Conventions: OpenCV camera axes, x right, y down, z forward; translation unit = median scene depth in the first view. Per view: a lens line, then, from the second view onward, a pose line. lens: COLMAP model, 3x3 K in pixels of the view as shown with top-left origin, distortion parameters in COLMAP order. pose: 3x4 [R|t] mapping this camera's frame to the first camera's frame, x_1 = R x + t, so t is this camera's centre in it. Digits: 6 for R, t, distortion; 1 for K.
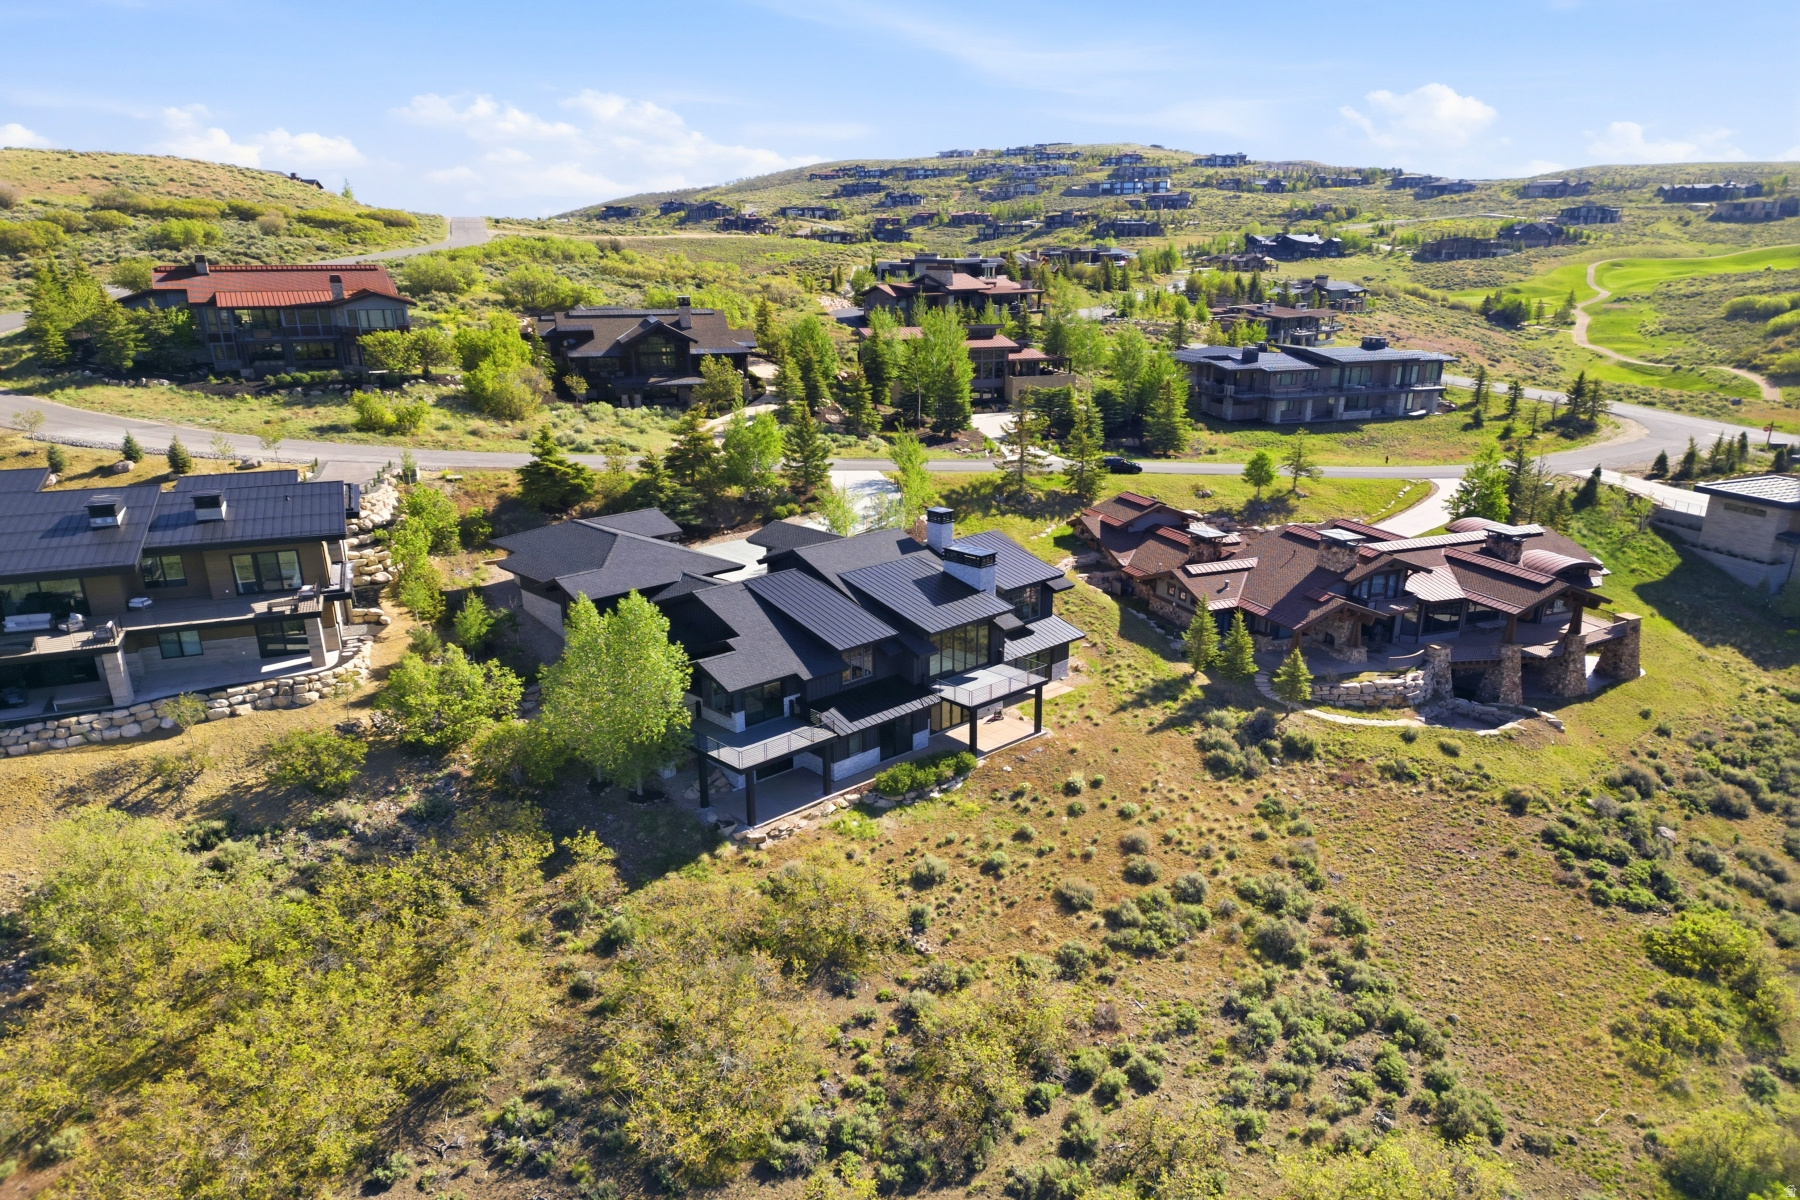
lens RADIAL K [[1232.9, 0, 905.7], [0, 1232.9, 697.4], [0, 0, 1]] dist [0.086819, -0.079418]
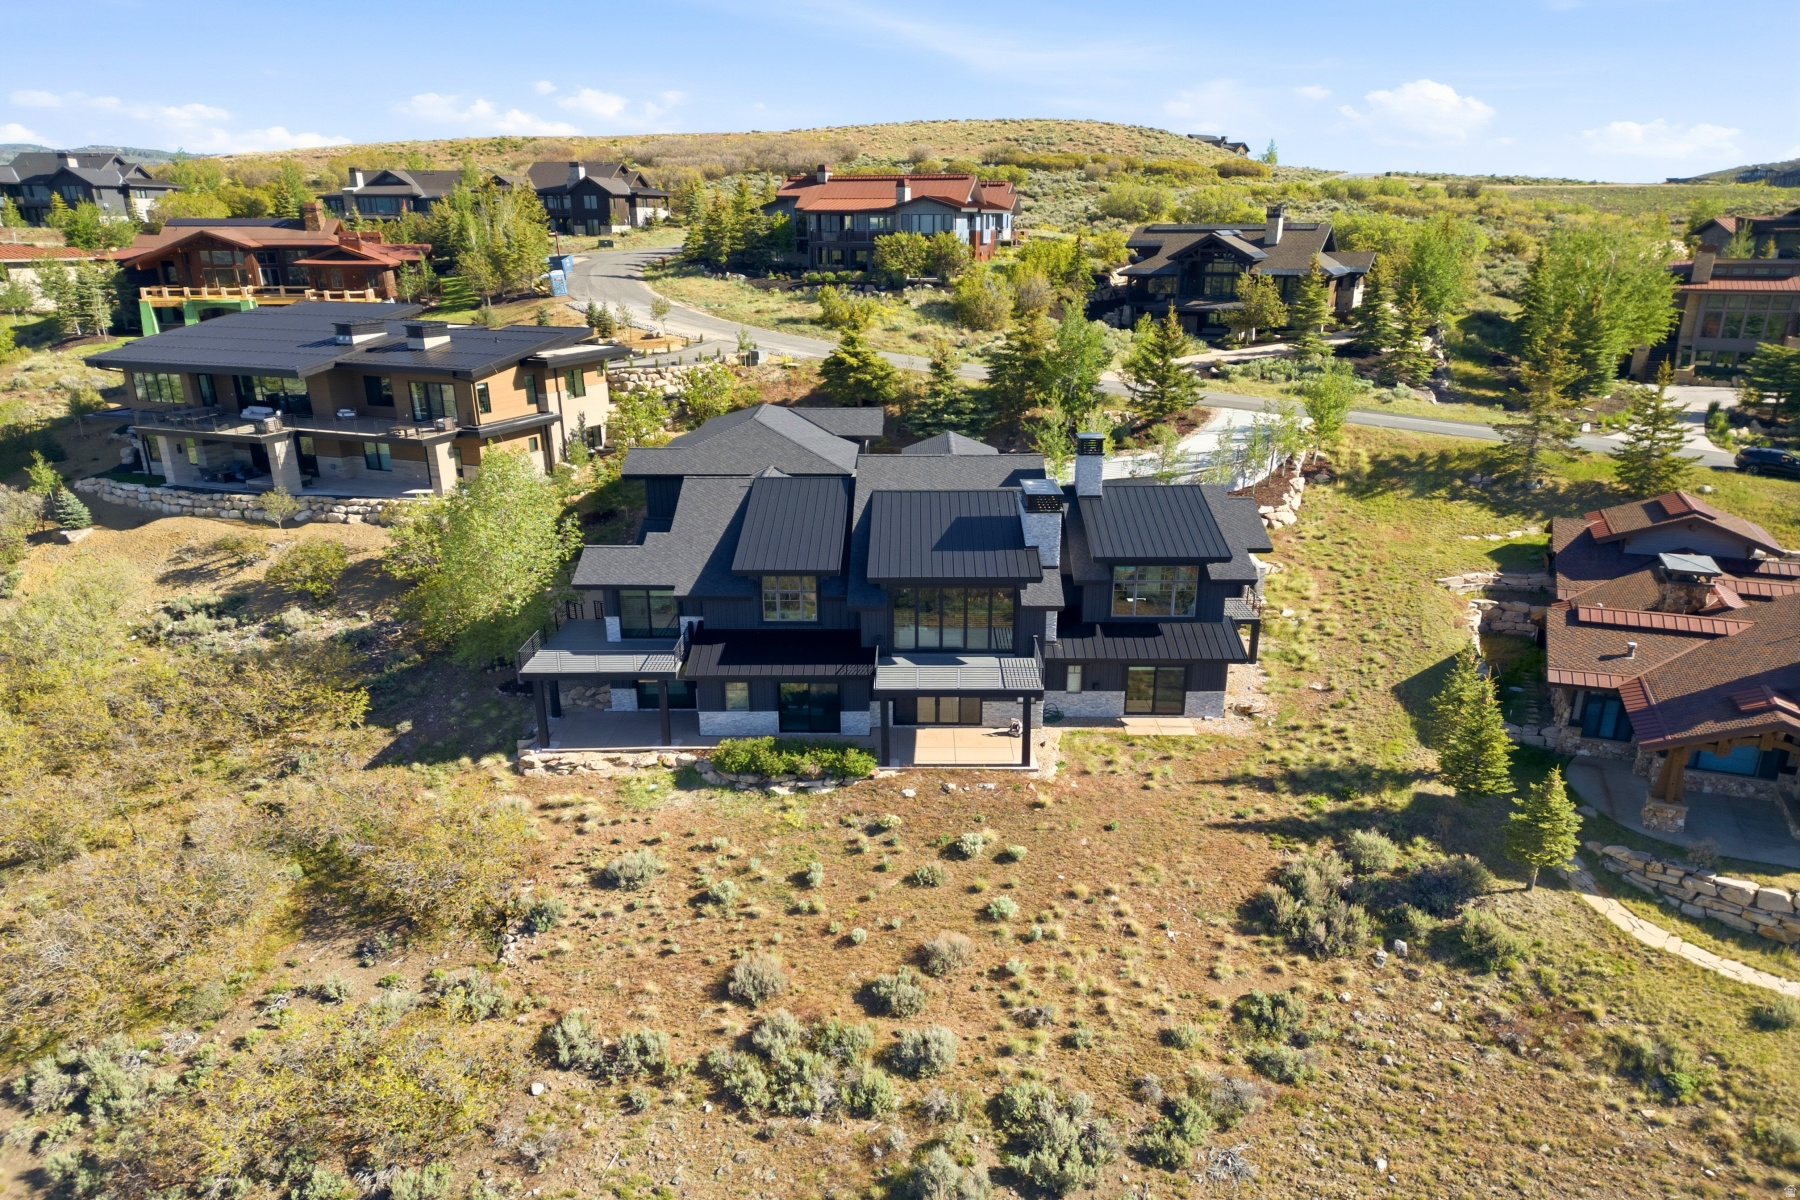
lens RADIAL K [[1232.9, 0, 905.7], [0, 1232.9, 697.4], [0, 0, 1]] dist [0.086819, -0.079418]
pose [[0.714671, 0.249192, -0.653566, 0.529299], [-0.243323, 0.964598, 0.101711, -0.064359], [0.655774, 0.086338, 0.750005, 0.494421]]
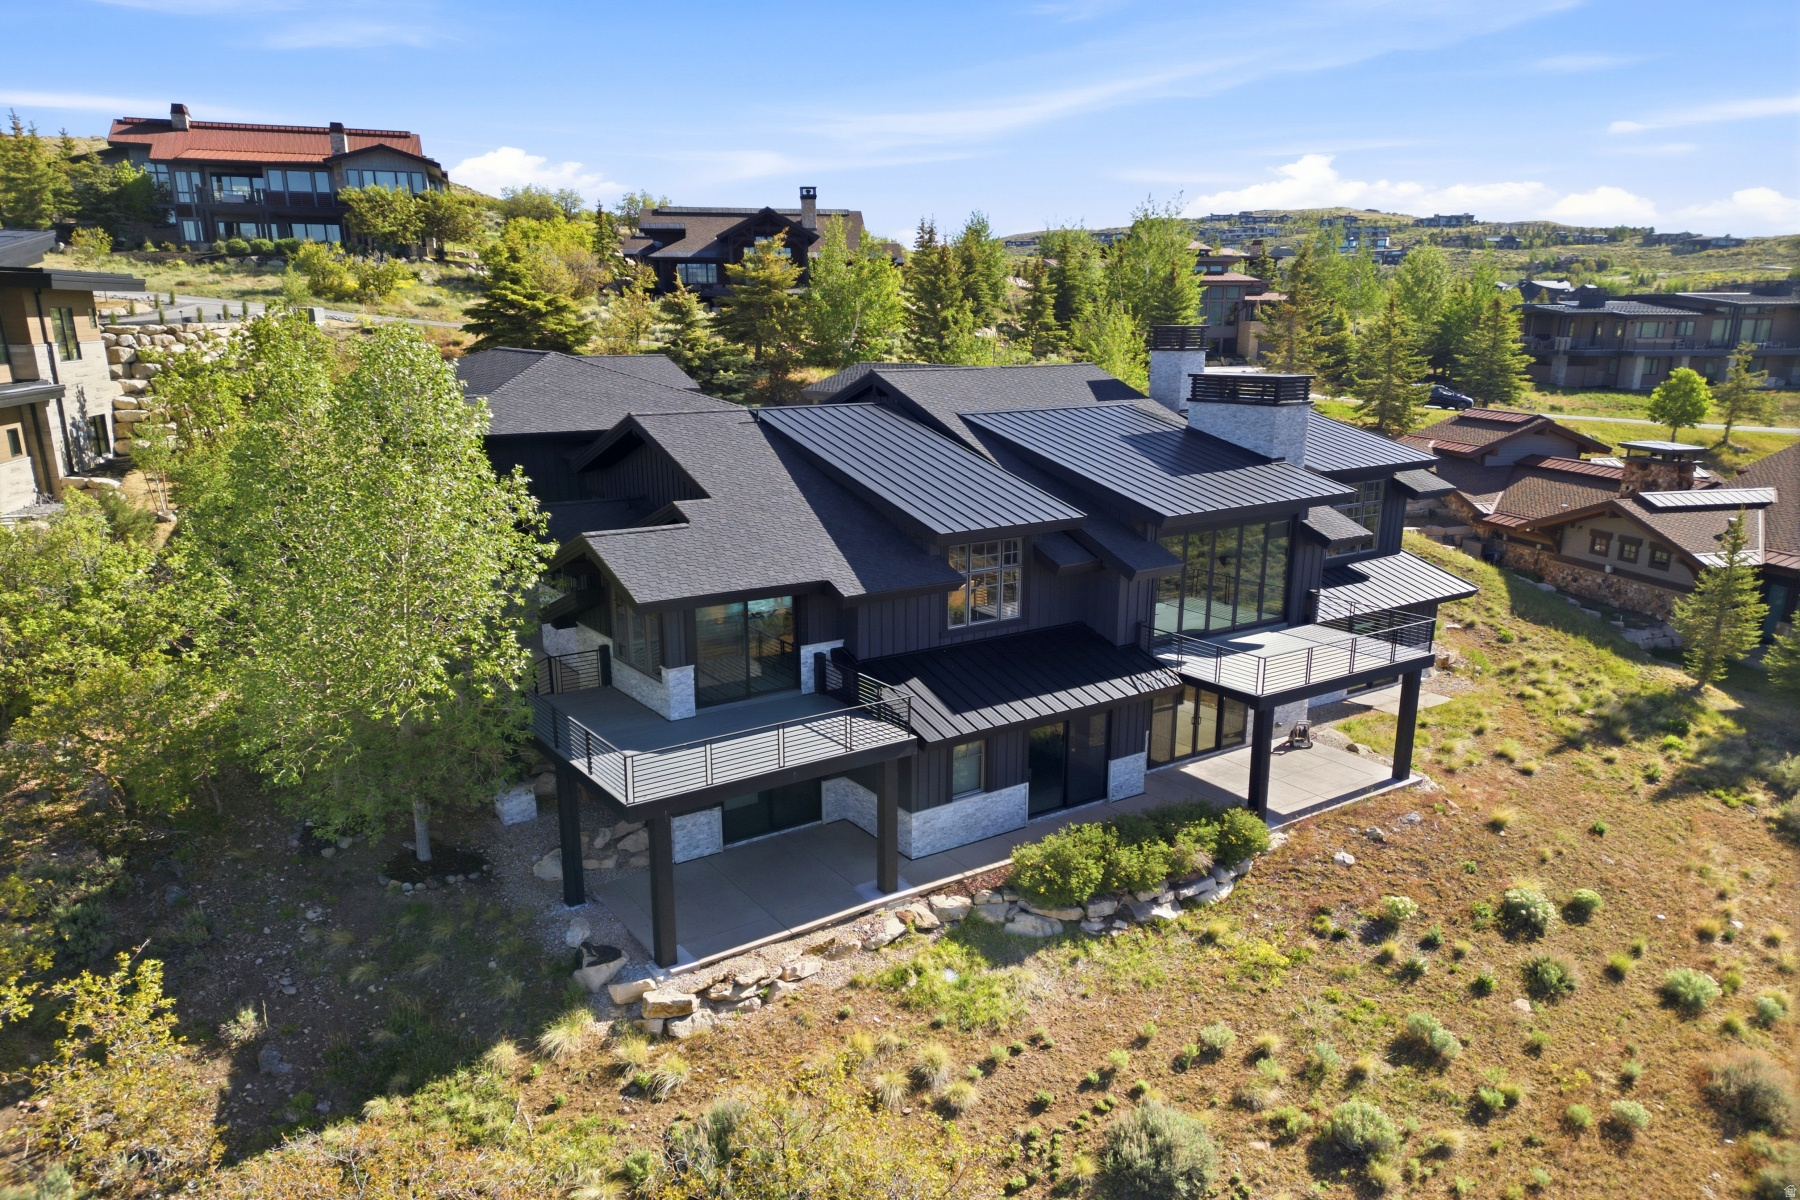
lens RADIAL K [[1252.5, 0, 898.8], [0, 1252.5, 677.1], [0, 0, 1]] dist [0.055945, -0.073311]
pose [[0.988459, 0.047498, -0.143850, -0.005561], [-0.058138, 0.995803, -0.070684, 0.037526], [0.139889, 0.078232, 0.987072, 0.582591]]
